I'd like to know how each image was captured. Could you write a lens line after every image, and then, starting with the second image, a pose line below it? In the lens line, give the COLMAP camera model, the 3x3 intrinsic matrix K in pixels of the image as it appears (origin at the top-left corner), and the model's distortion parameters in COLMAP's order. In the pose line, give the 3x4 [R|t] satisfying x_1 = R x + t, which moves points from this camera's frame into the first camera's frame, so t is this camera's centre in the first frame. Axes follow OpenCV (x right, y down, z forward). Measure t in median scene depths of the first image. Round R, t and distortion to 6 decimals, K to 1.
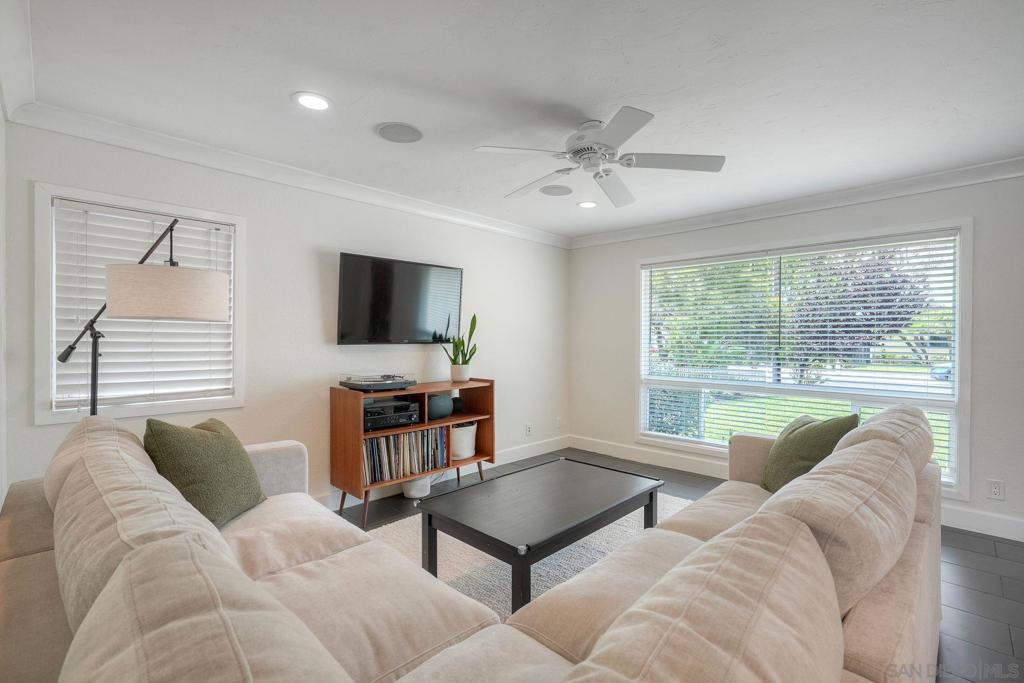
lens RADIAL K [[455.6, 0, 514.9], [0, 455.6, 341.9], [0, 0, 1]] dist [-0.001180, 0.000850]
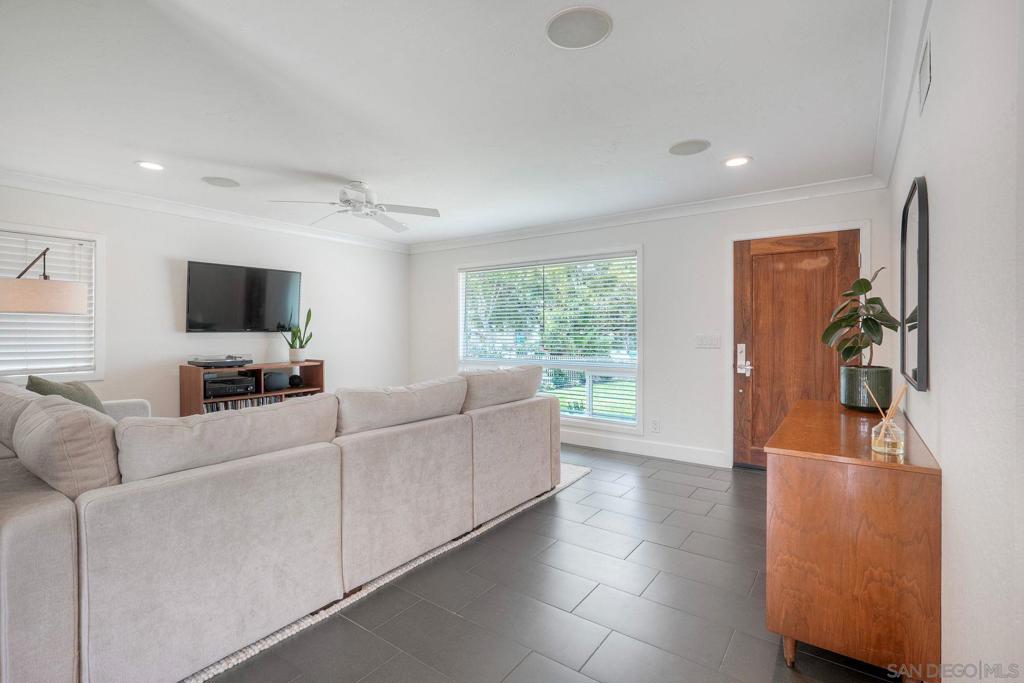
lens RADIAL K [[474.6, 0, 501.4], [0, 474.6, 332.5], [0, 0, 1]] dist [0.002508, 0.000737]
pose [[0.991064, -0.005276, 0.133285, 0.308856], [0.005942, 0.999972, -0.004596, 0.017810], [-0.133257, 0.005347, 0.991067, -0.440366]]
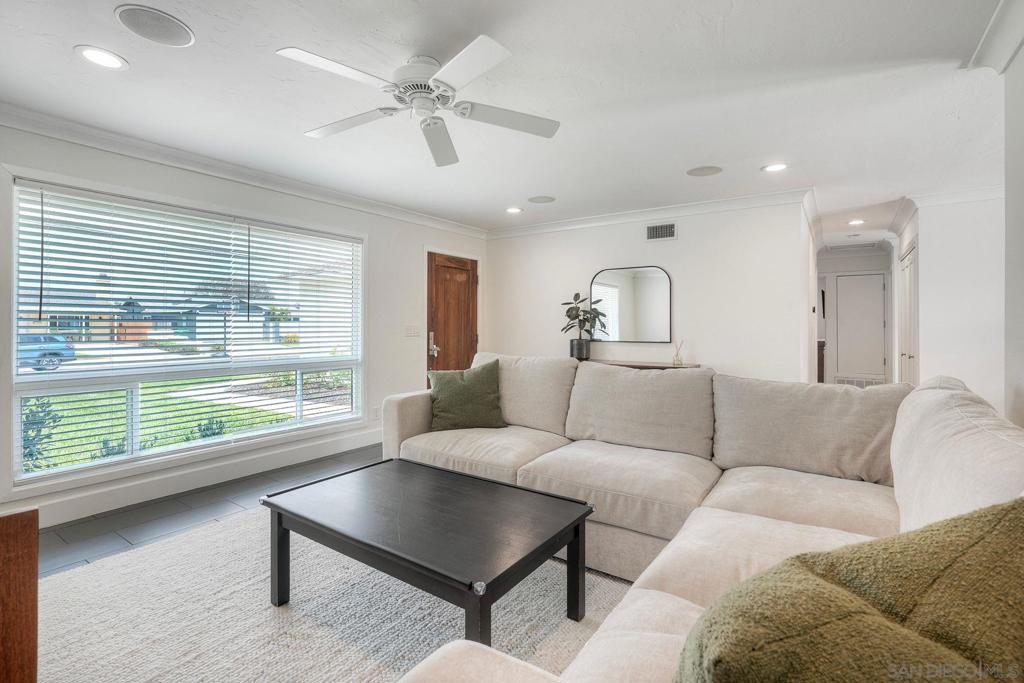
lens RADIAL K [[470.6, 0, 512.8], [0, 470.6, 332.7], [0, 0, 1]] dist [0.000628, 0.001853]
pose [[-0.165064, -0.022982, 0.986015, -0.306722], [0.008003, 0.999664, 0.024640, 0.012639], [-0.986250, 0.011958, -0.164825, 0.401139]]
